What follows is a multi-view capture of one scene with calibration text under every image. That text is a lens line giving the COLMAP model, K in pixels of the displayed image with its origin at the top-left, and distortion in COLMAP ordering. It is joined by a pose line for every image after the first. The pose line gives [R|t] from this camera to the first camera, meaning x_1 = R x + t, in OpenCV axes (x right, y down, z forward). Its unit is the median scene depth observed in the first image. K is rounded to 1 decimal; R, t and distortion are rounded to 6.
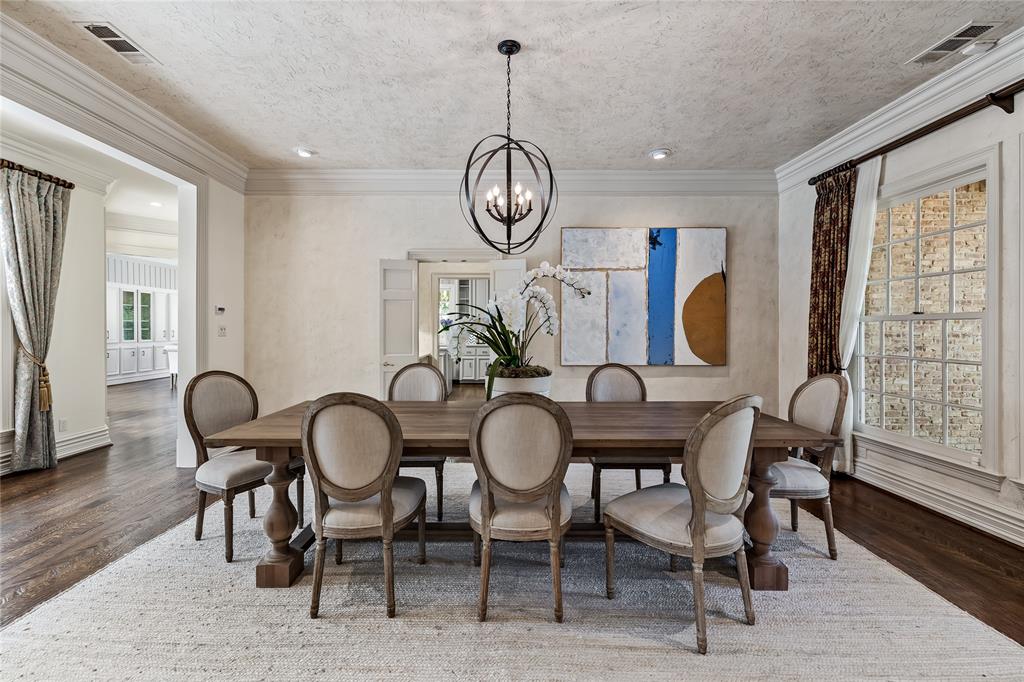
lens RADIAL K [[435.9, 0, 508.5], [0, 435.9, 333.9], [0, 0, 1]] dist [-0.000485, 0.000152]
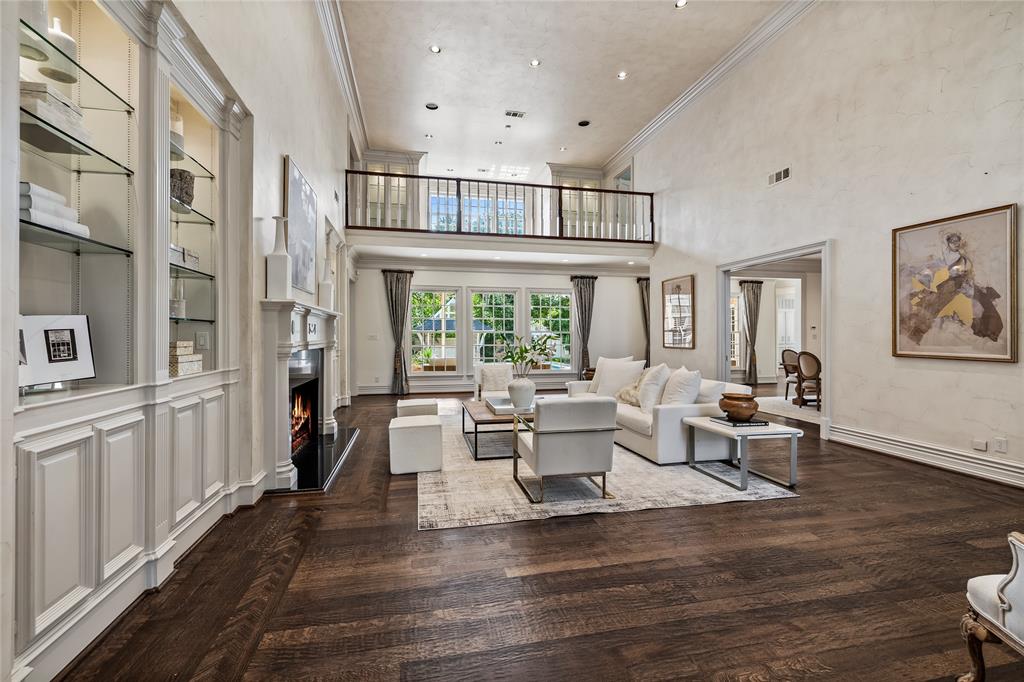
lens RADIAL K [[435.9, 0, 508.5], [0, 435.9, 333.9], [0, 0, 1]] dist [-0.000485, 0.000152]
pose [[0.220270, -0.003367, -0.975433, 1.392908], [-0.003164, 0.999986, -0.004166, -0.007944], [0.975434, 0.004004, 0.220256, -1.221113]]
